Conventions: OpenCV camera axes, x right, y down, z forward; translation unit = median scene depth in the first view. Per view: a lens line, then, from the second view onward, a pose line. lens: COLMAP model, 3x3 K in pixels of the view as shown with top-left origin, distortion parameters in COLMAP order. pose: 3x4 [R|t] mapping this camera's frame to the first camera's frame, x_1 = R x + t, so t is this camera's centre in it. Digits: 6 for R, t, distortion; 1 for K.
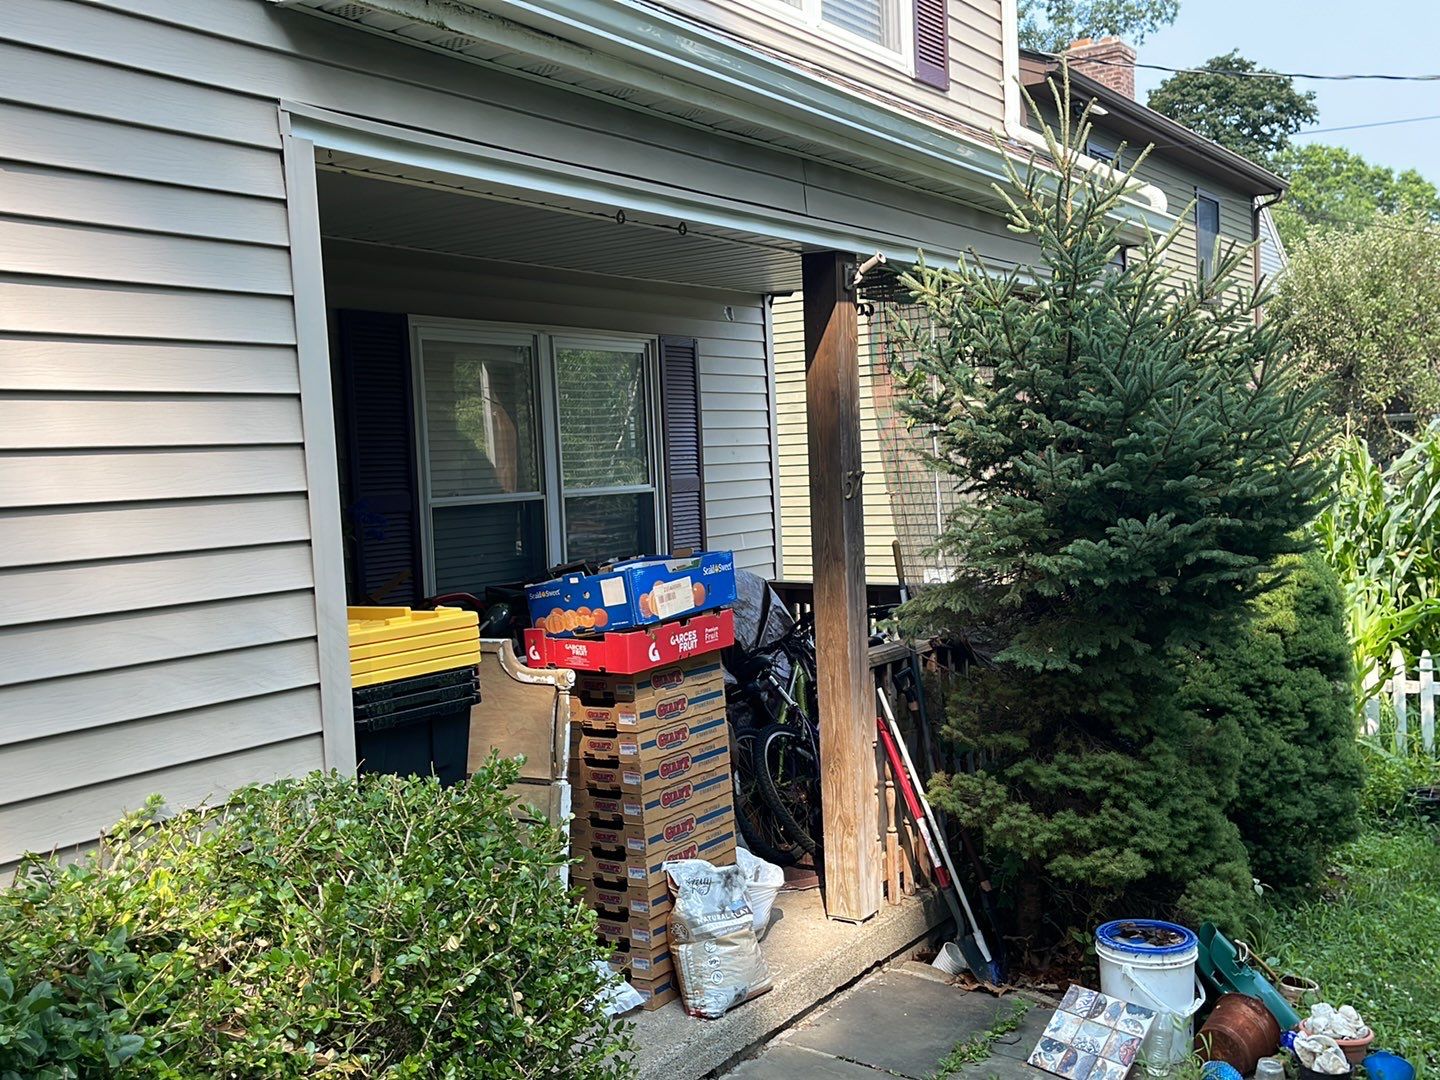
lens RADIAL K [[1418.7, 0, 720.0], [0, 1418.7, 540.0], [0, 0, 1]] dist [0.114153, -0.252926]
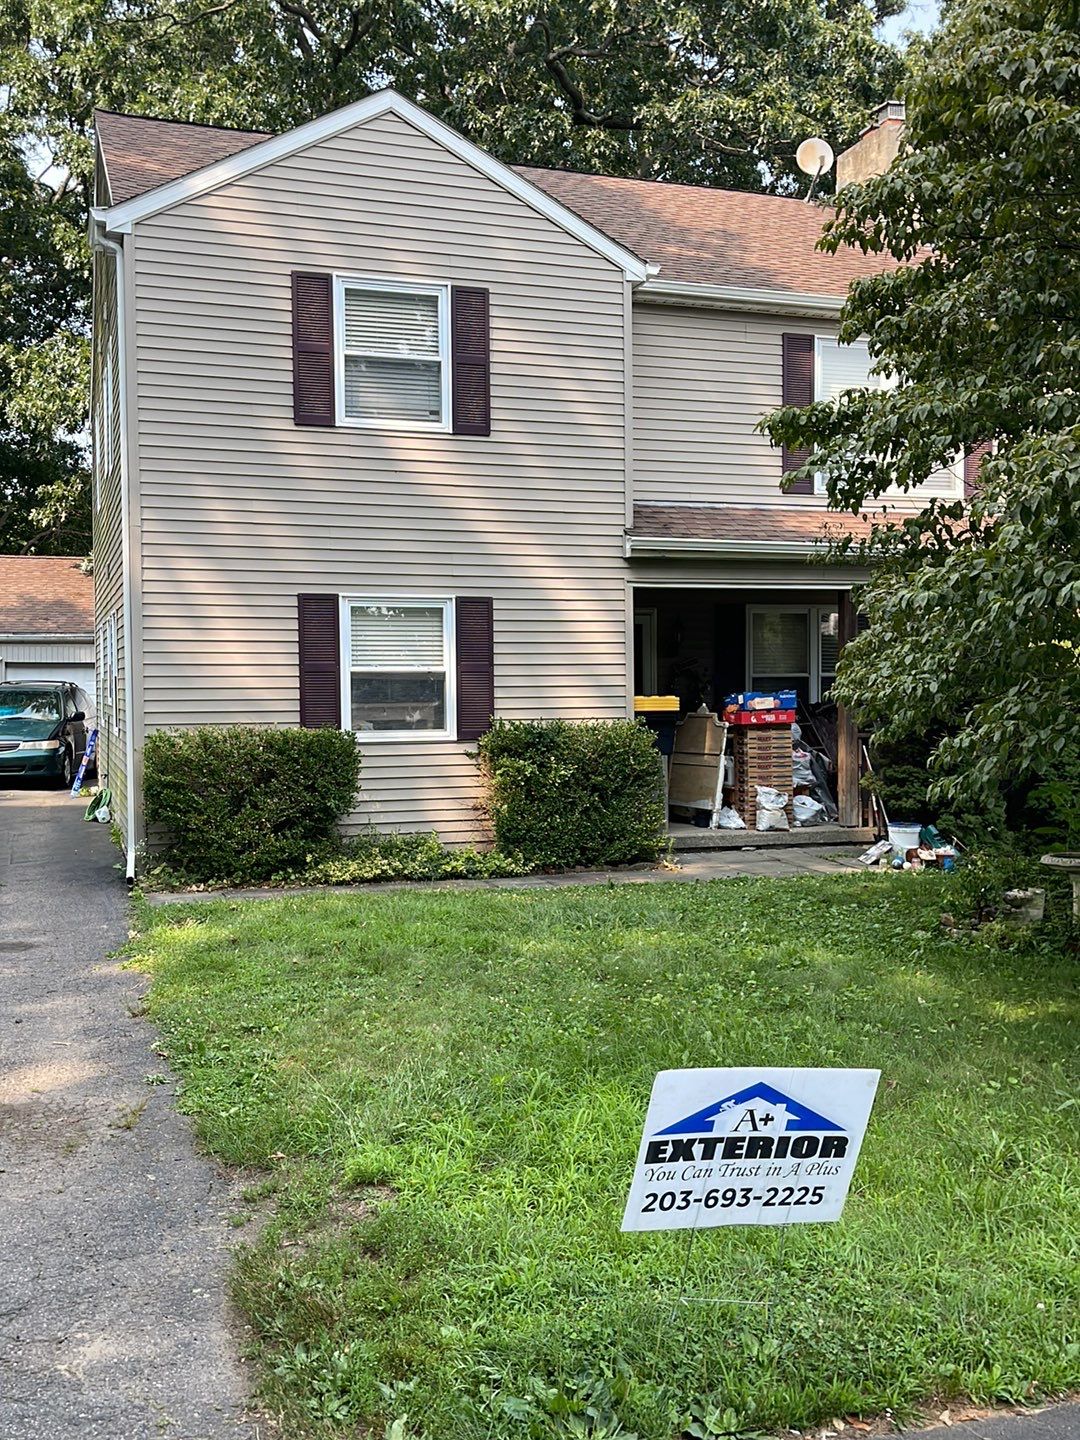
lens RADIAL K [[1418.7, 0, 540.2], [0, 1418.7, 674.6], [0, 0, 1]] dist [0.114153, -0.252926]
pose [[0.806861, 0.029836, -0.589987, 1.218176], [-0.060212, 0.997676, -0.031893, 0.091985], [0.587665, 0.061258, 0.806782, -1.577131]]
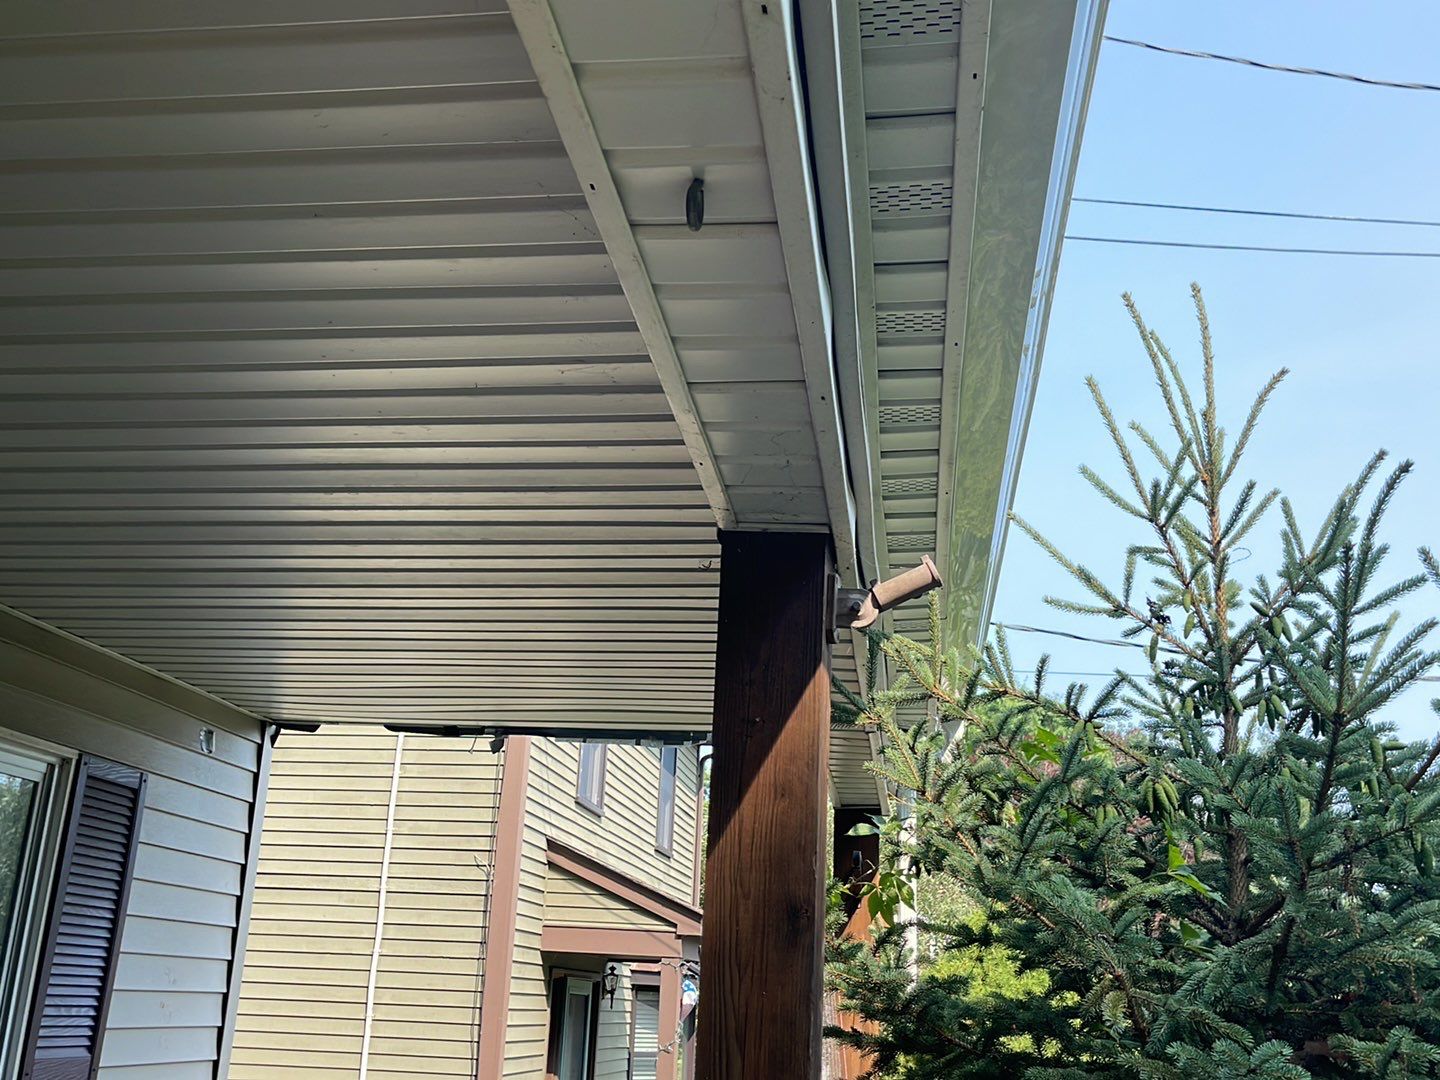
lens RADIAL K [[1384.4, 0, 700.5], [0, 1384.4, 545.0], [0, 0, 1]] dist [0.091489, -0.164748]
pose [[0.884542, 0.221650, 0.410436, -0.098224], [-0.055871, 0.923901, -0.378530, -0.053774], [-0.463103, 0.311894, 0.829613, 0.675583]]
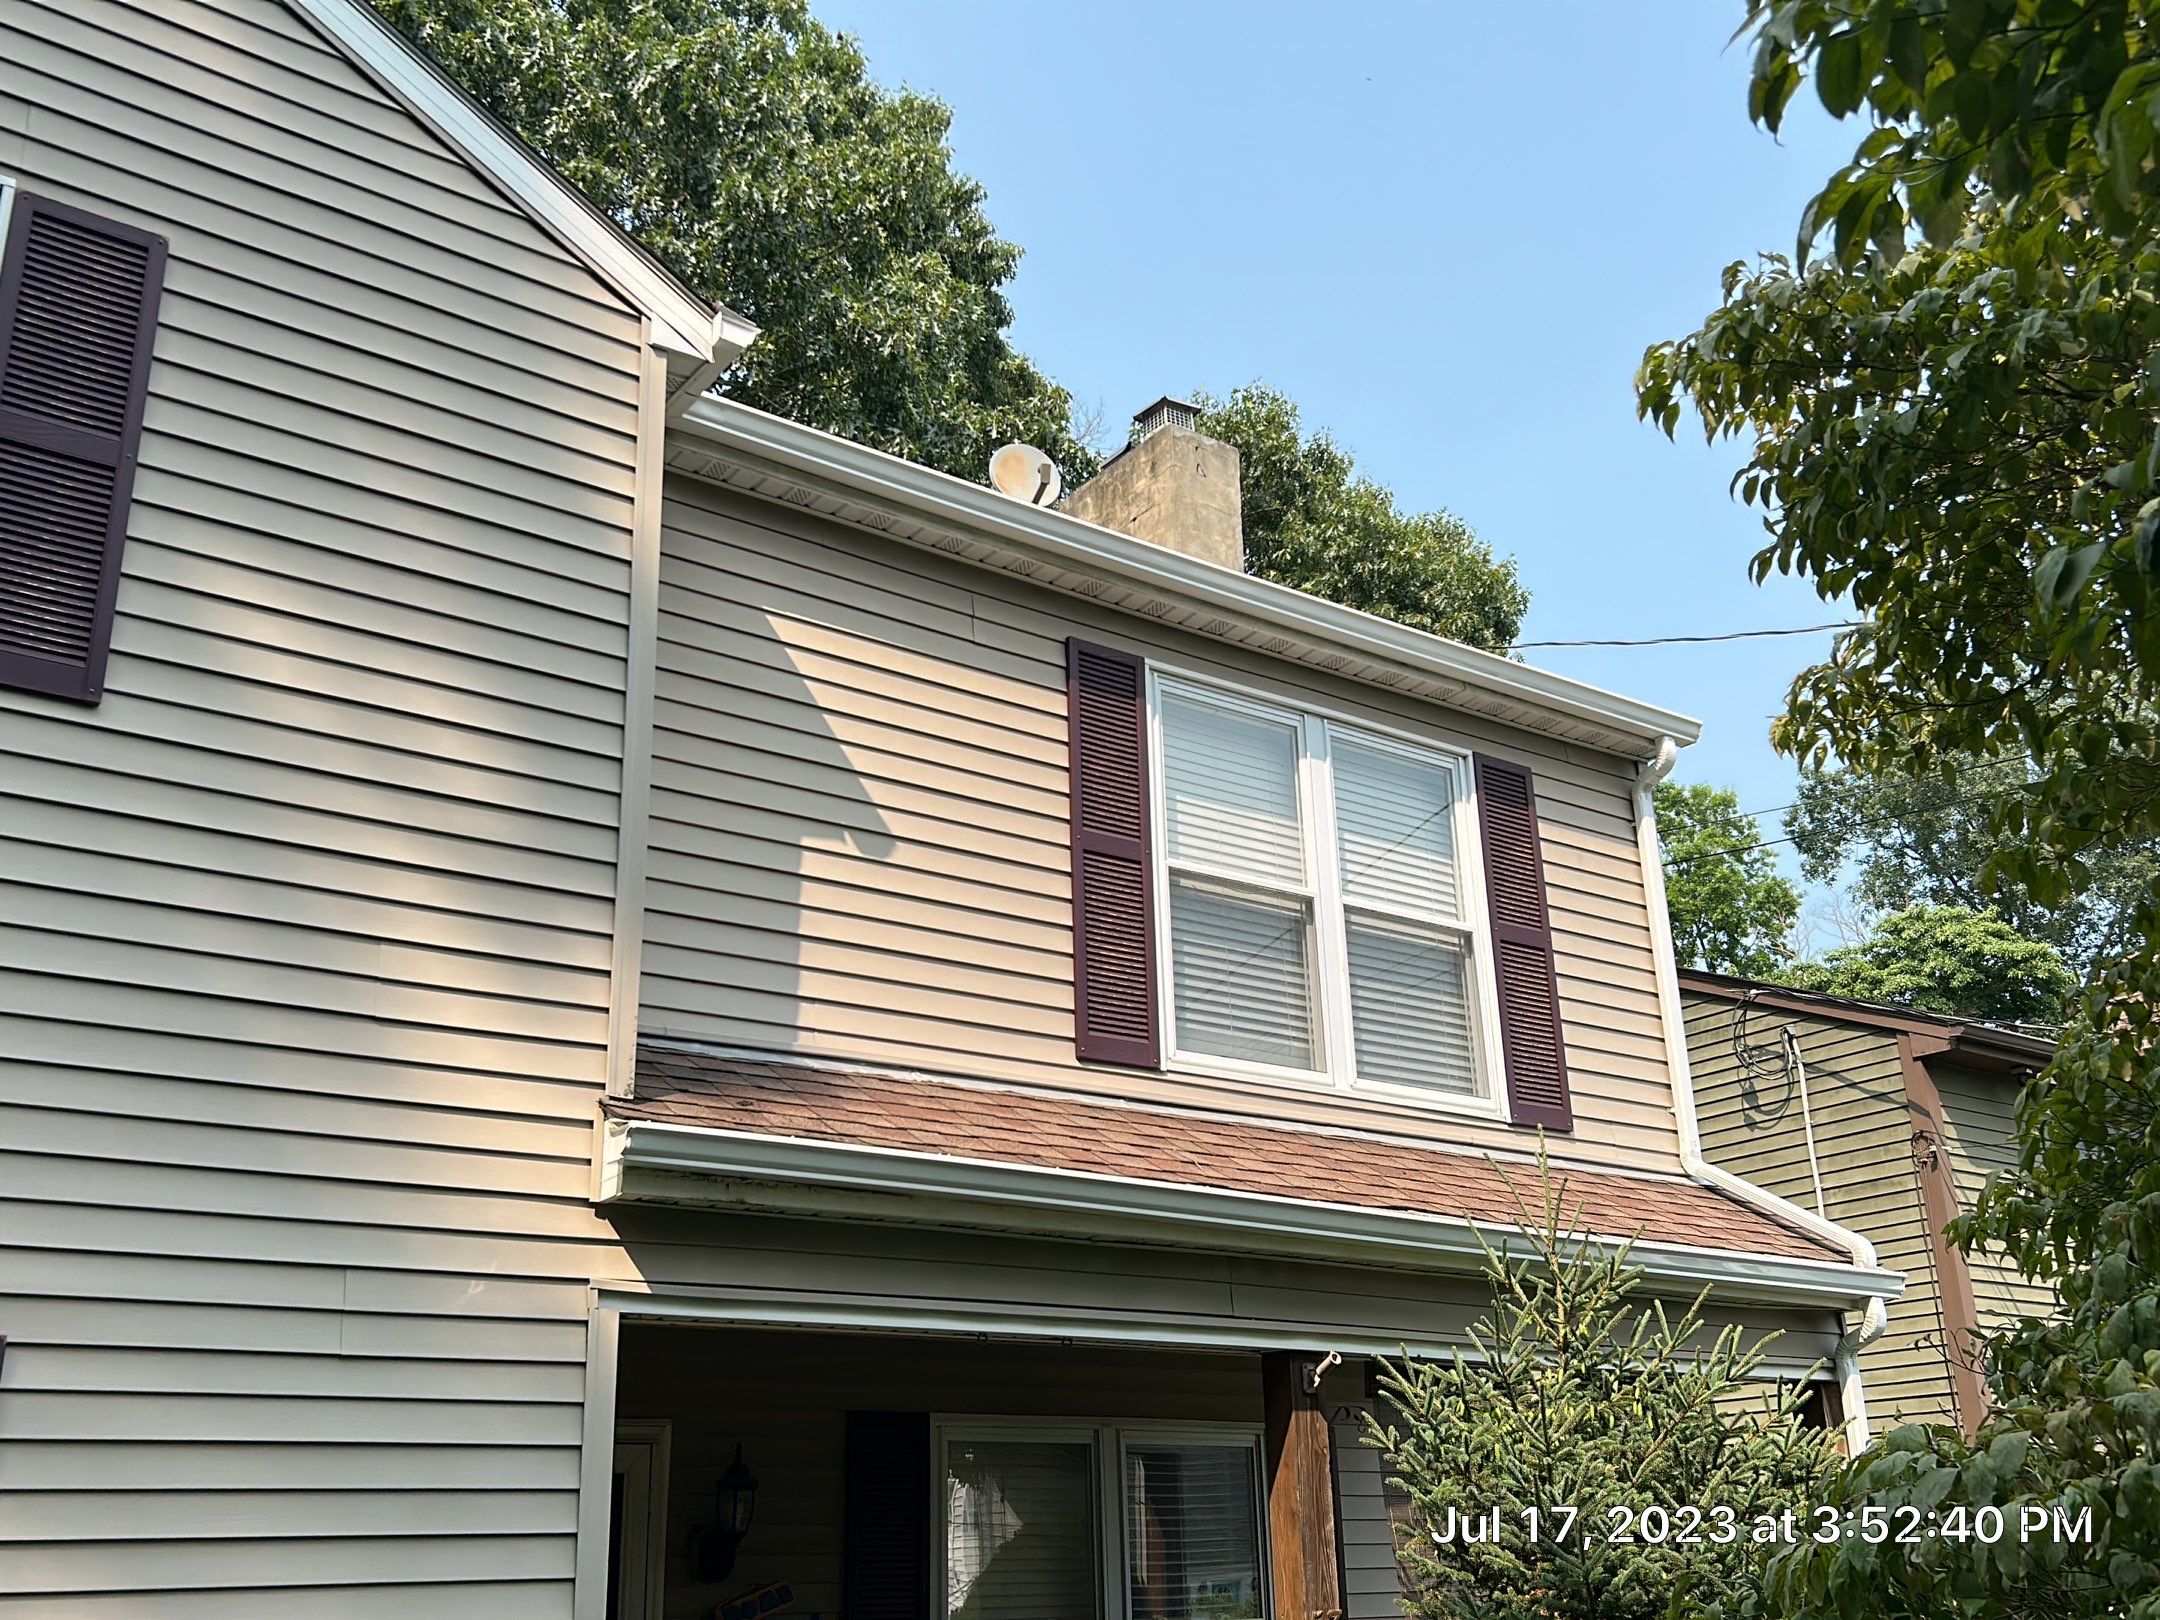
lens RADIAL K [[2076.5, 0, 1050.7], [0, 2076.5, 817.5], [0, 0, 1]] dist [0.091489, -0.164748]
pose [[0.939245, -0.100711, -0.328139, 0.388821], [-0.035360, 0.922511, -0.384347, 0.001669], [0.341420, 0.372599, 0.862903, -0.313223]]
